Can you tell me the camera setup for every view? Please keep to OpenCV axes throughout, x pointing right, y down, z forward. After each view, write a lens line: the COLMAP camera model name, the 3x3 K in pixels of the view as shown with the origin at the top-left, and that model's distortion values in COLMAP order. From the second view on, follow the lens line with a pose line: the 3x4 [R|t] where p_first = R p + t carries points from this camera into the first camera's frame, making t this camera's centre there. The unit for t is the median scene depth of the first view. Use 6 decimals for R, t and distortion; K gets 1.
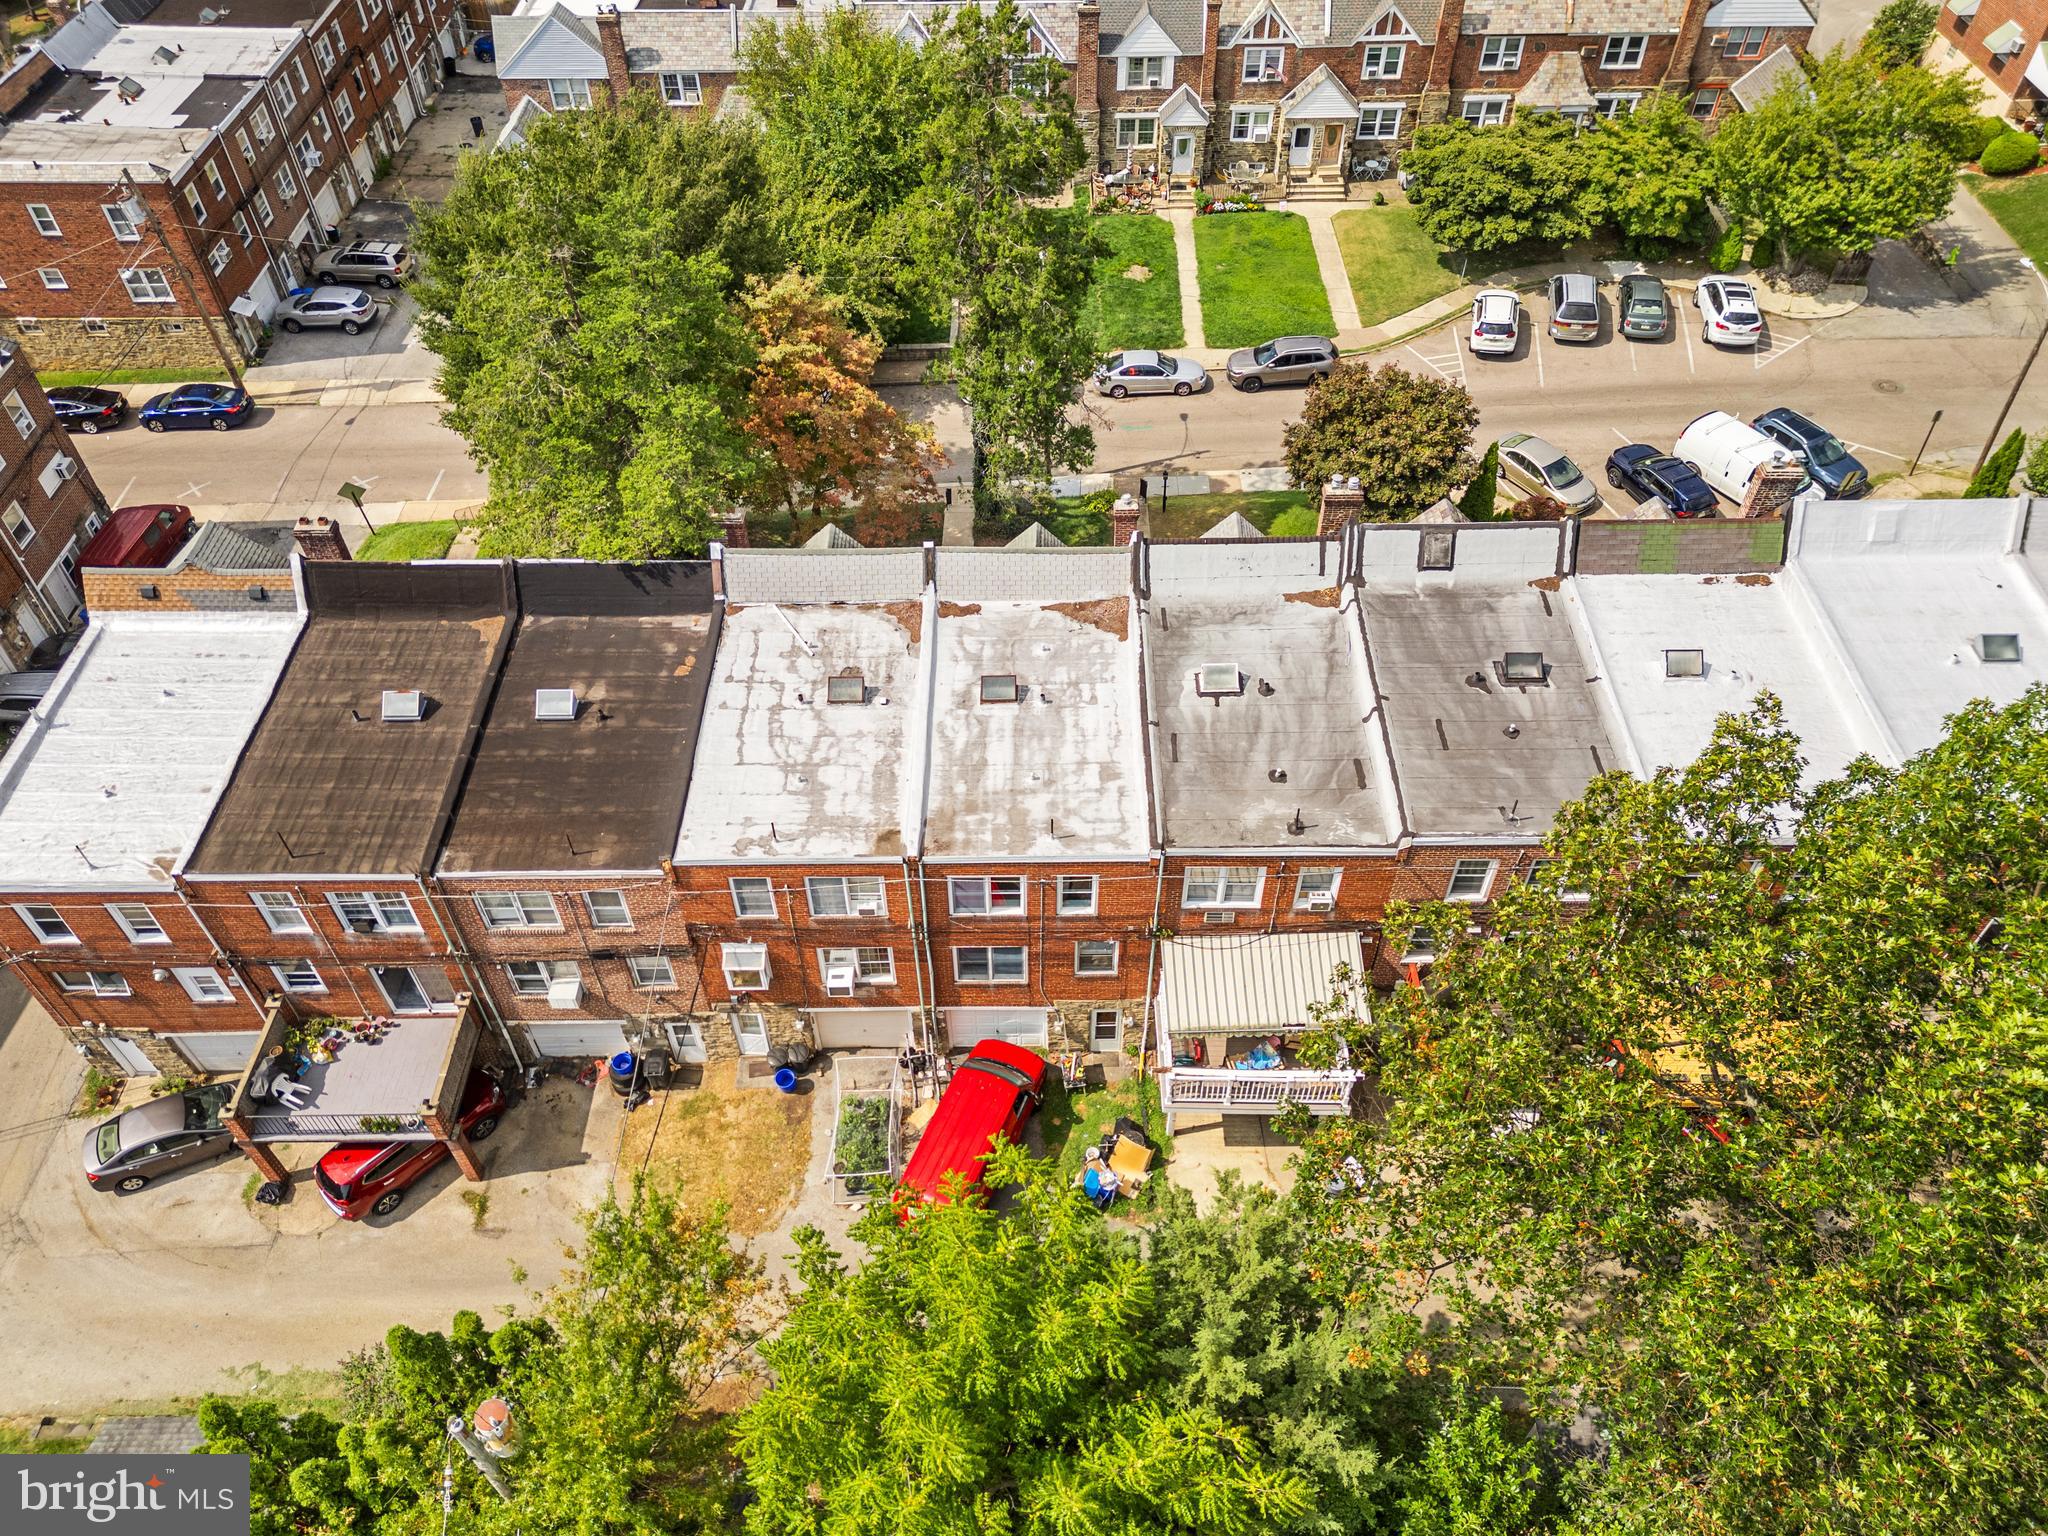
lens RADIAL K [[1449.9, 0, 1019.1], [0, 1449.9, 770.0], [0, 0, 1]] dist [0.012446, -0.000761]
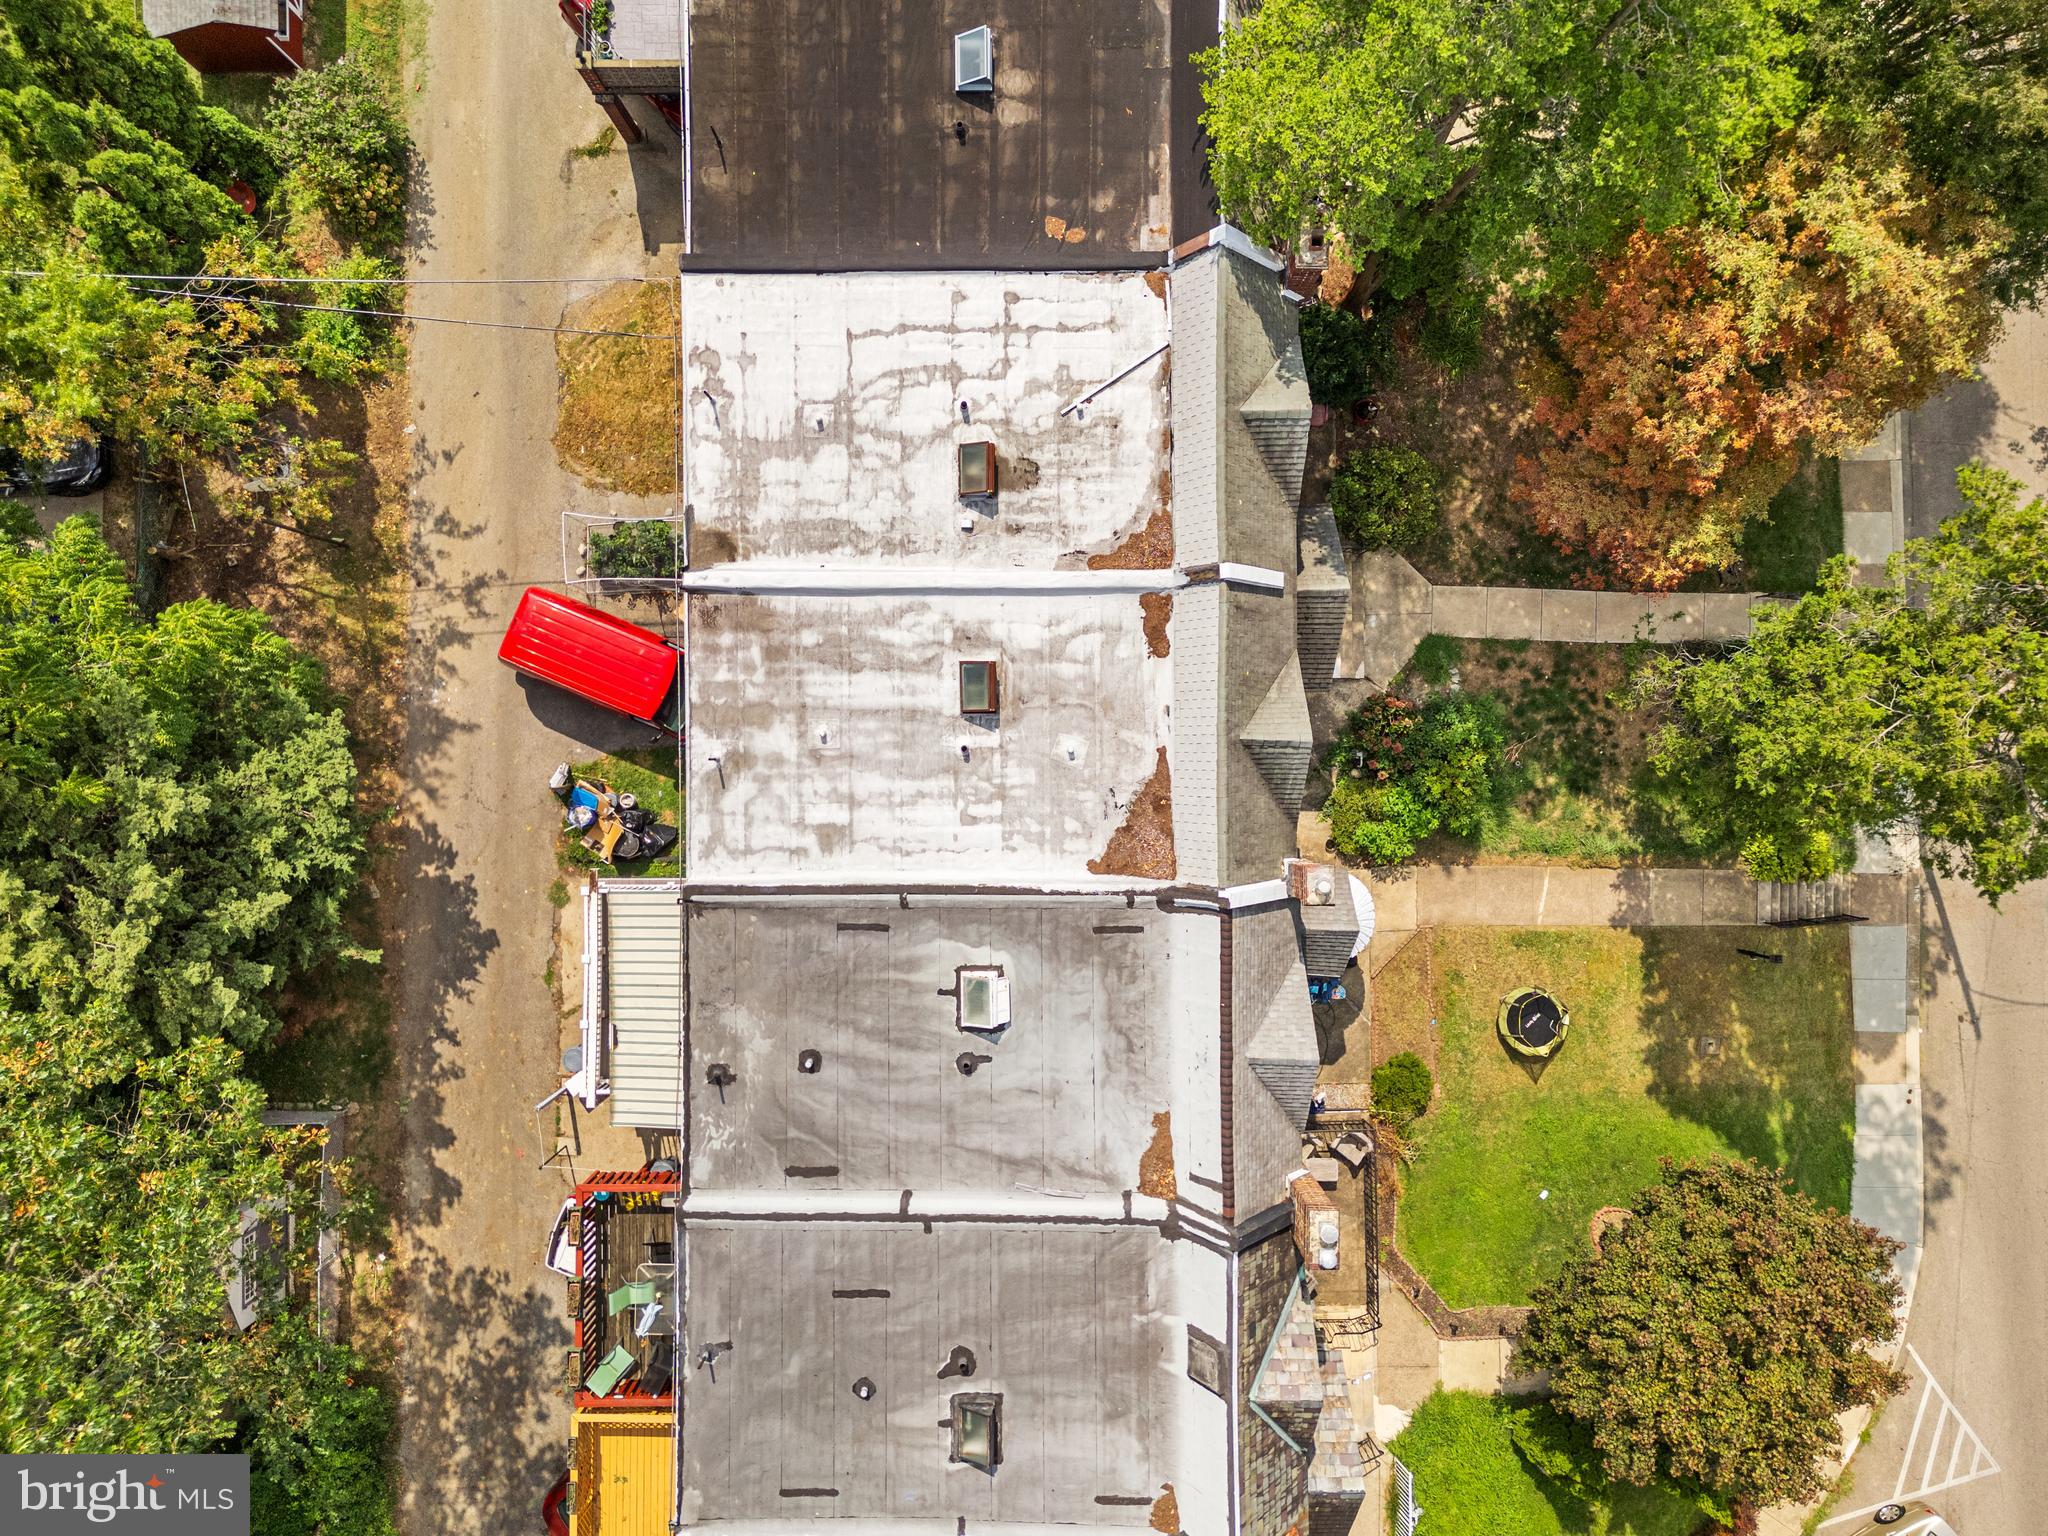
lens RADIAL K [[1449.9, 0, 1025.5], [0, 1449.9, 771.2], [0, 0, 1]] dist [0.012446, -0.000761]
pose [[0.004026, 0.999821, 0.018487, 0.014276], [-0.736089, -0.009550, 0.676817, -0.546069], [0.676873, -0.016334, 0.735919, 0.493800]]
